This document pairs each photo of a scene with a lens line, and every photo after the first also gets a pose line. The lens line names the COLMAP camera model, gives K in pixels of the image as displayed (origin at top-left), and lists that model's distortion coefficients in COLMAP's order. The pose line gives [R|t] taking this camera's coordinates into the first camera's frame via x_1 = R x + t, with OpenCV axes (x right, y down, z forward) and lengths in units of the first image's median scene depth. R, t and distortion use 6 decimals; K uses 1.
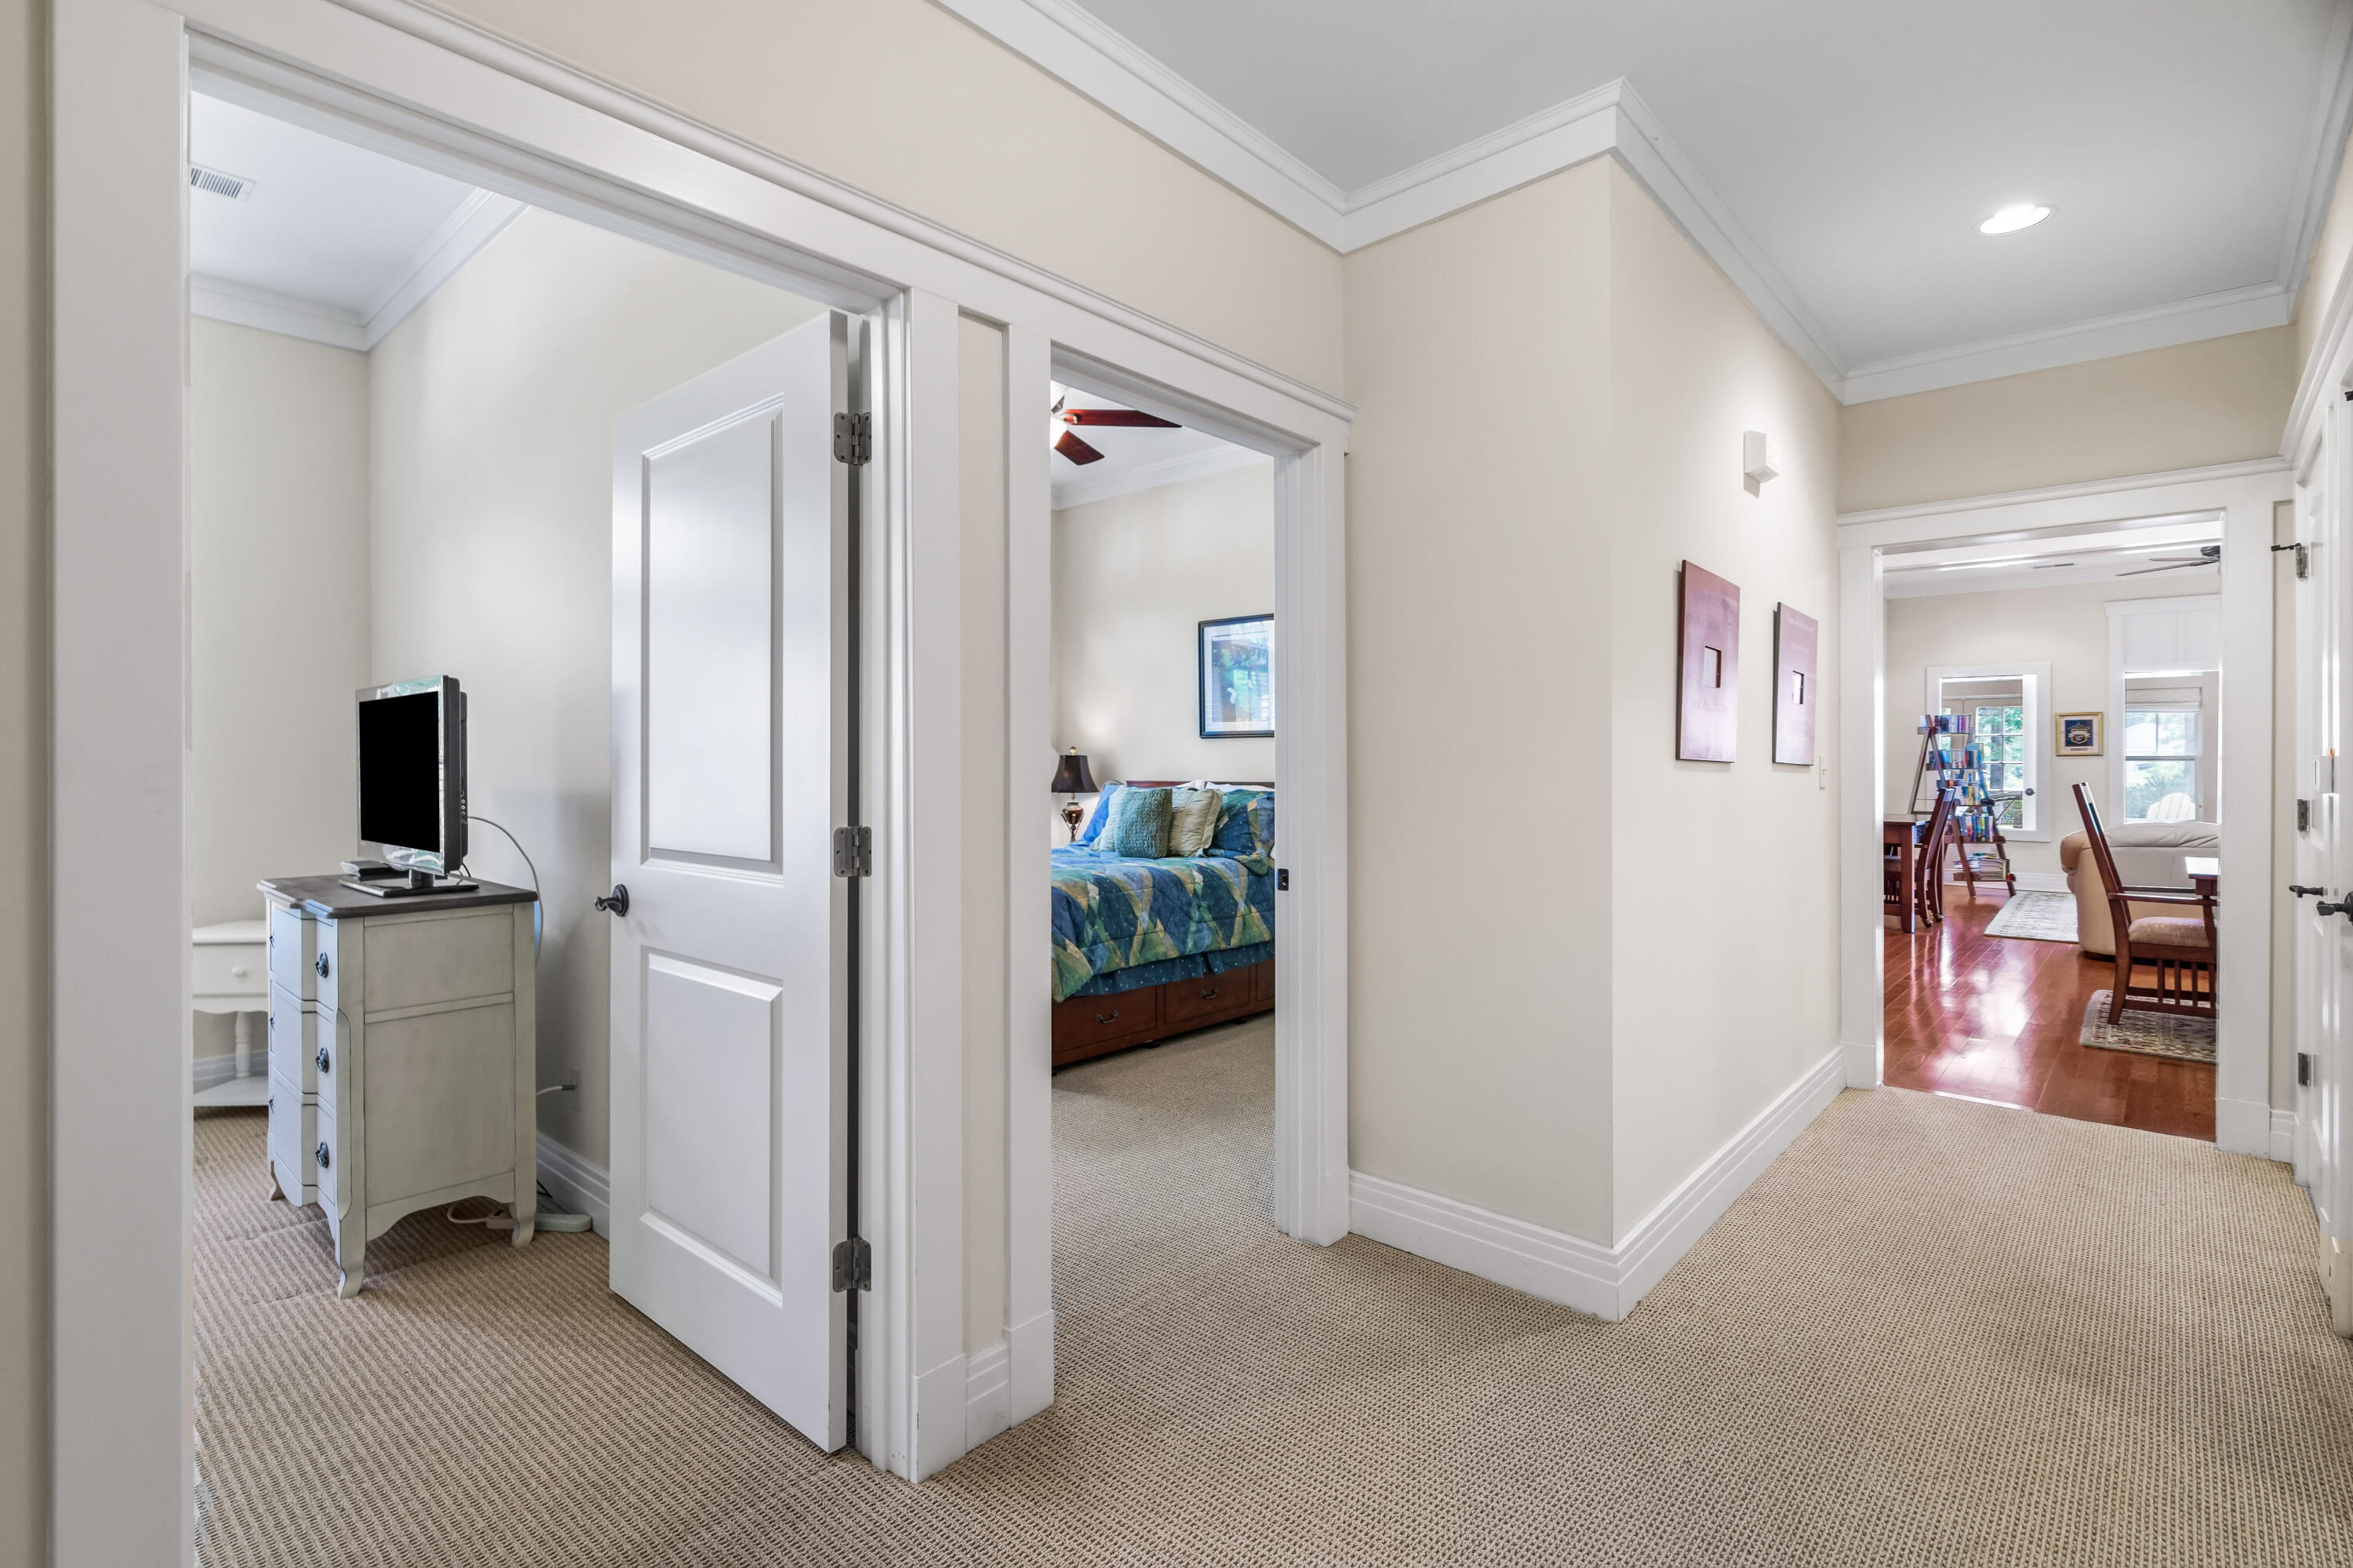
lens RADIAL K [[1100.1, 0, 1124.3], [0, 1100.1, 772.1], [0, 0, 1]] dist [-0.001365, 0.000842]
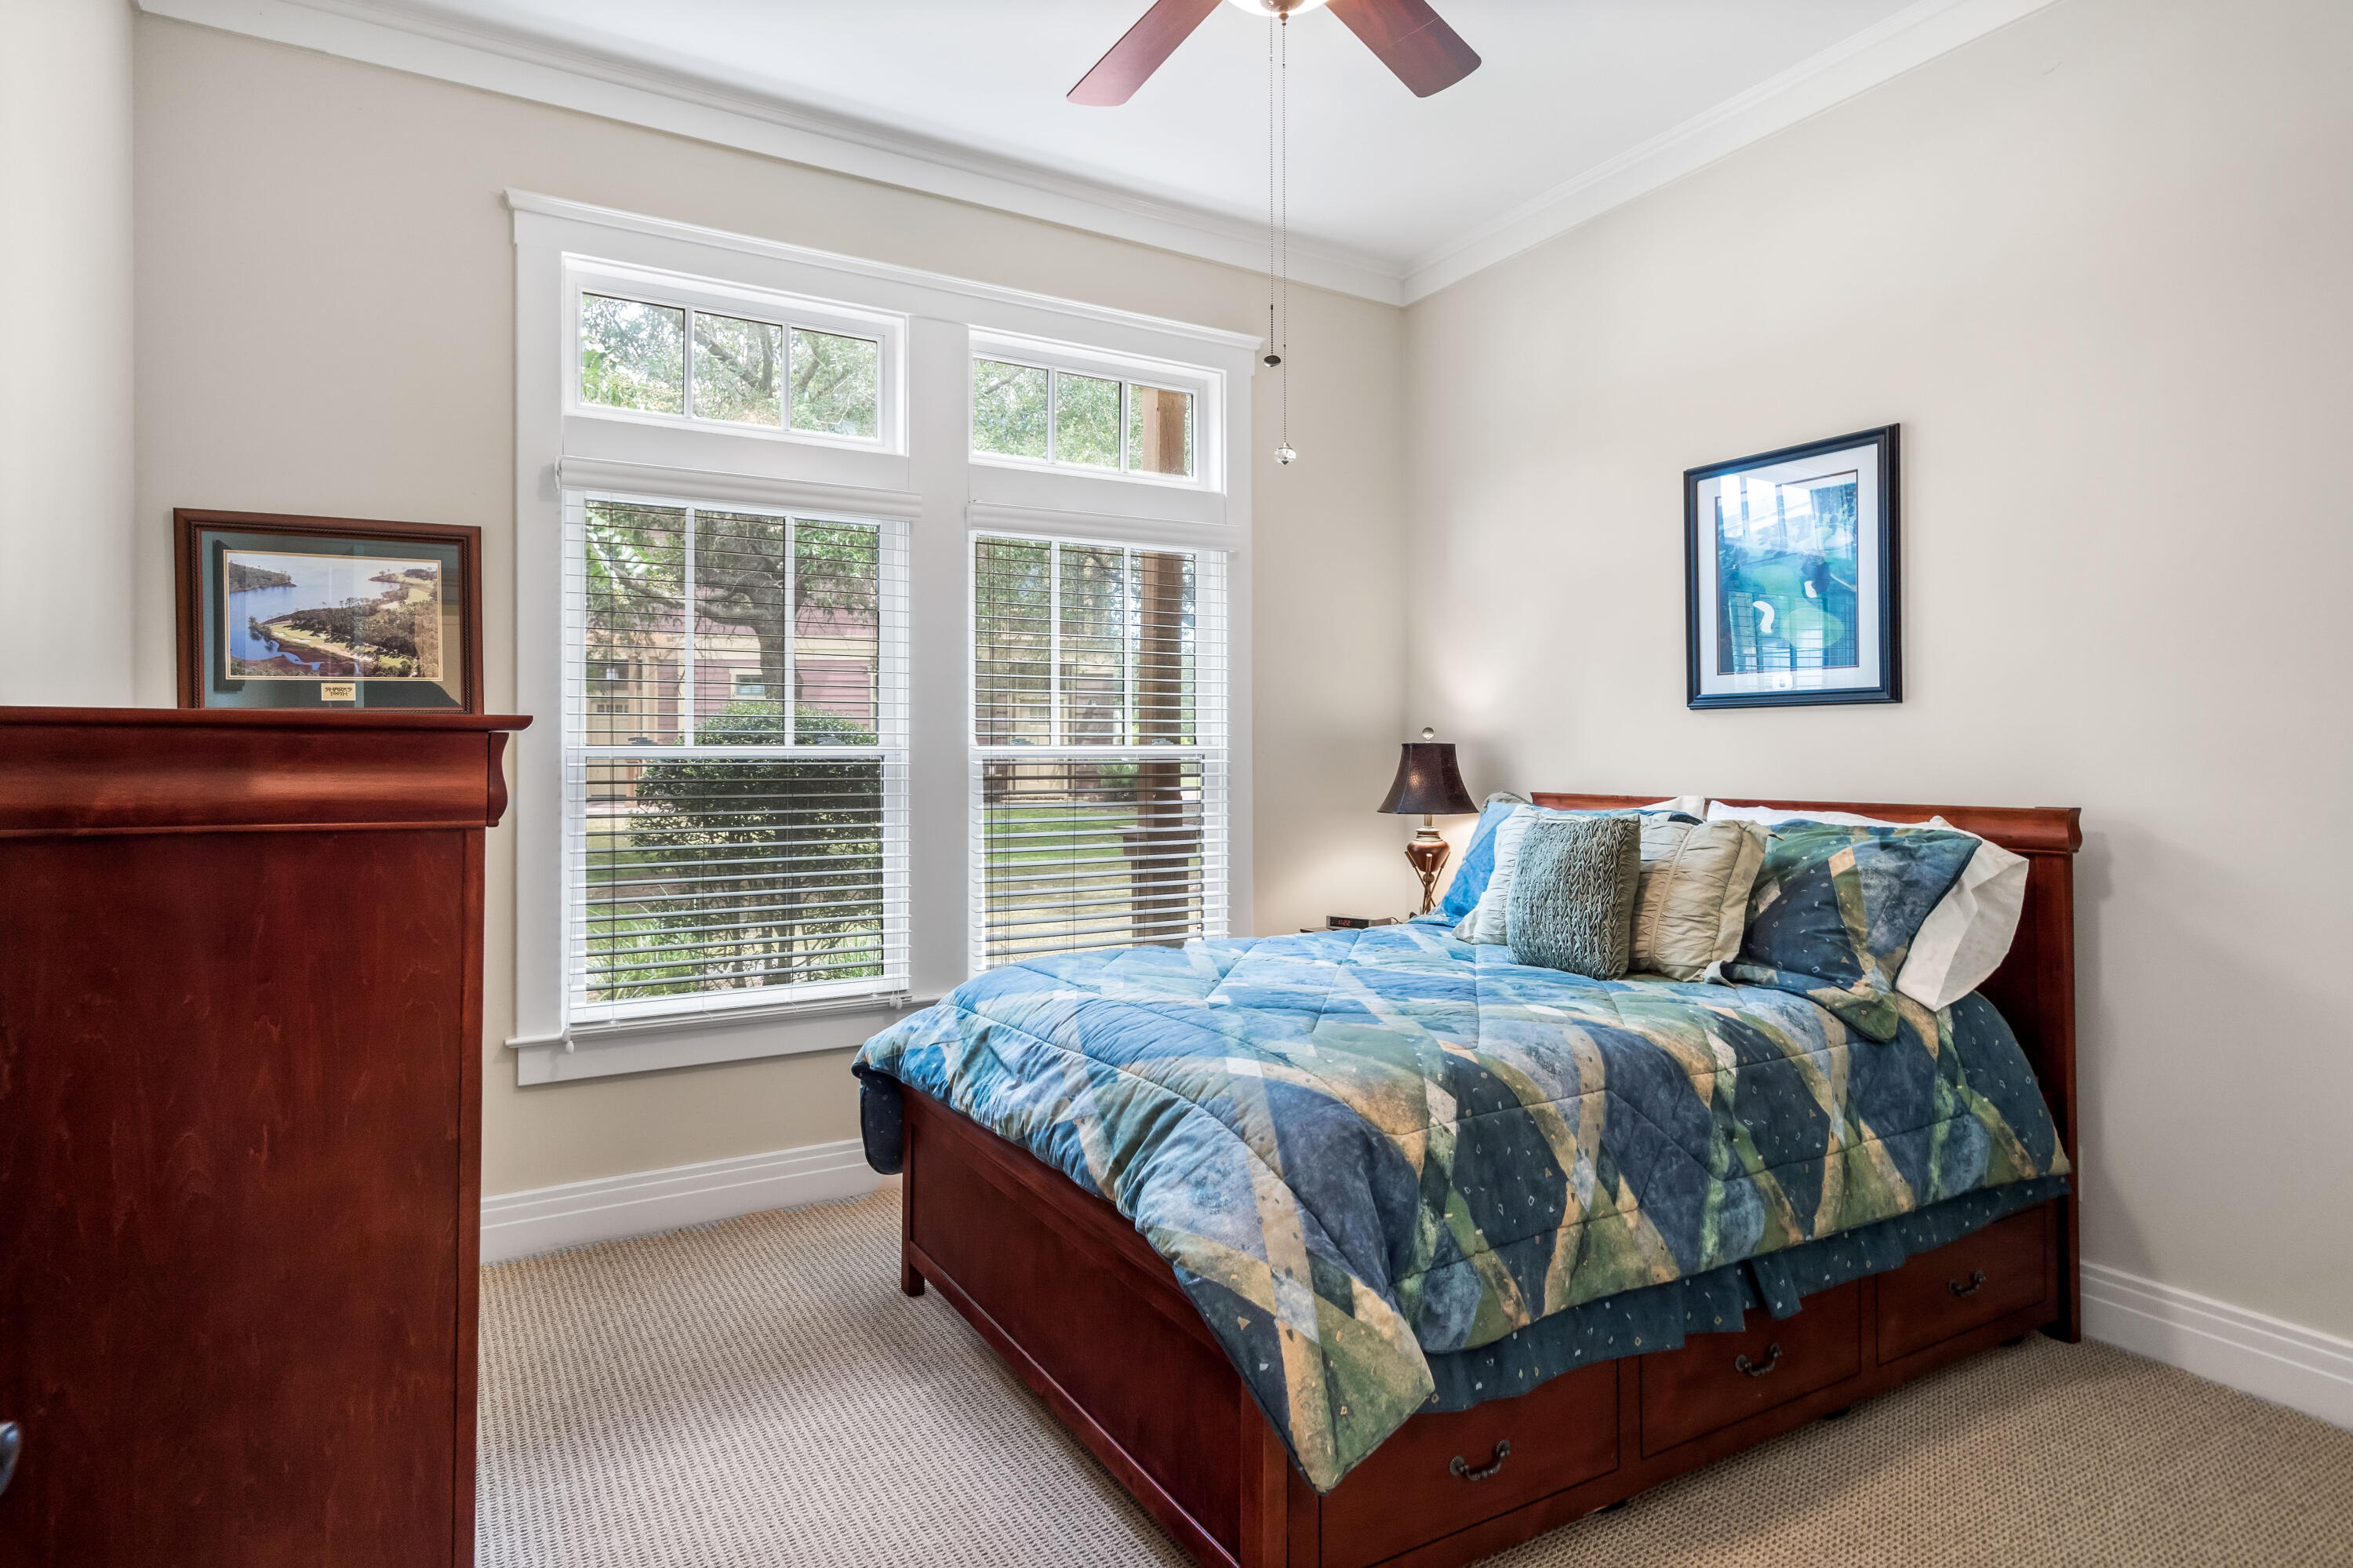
lens RADIAL K [[1270.7, 0, 1159.9], [0, 1270.7, 763.2], [0, 0, 1]] dist [0.010087, -0.001668]
pose [[0.961136, 0.000486, -0.276076, -0.000980], [-0.000611, 1.000000, -0.000368, -0.007862], [0.276075, 0.000523, 0.961136, 0.491924]]
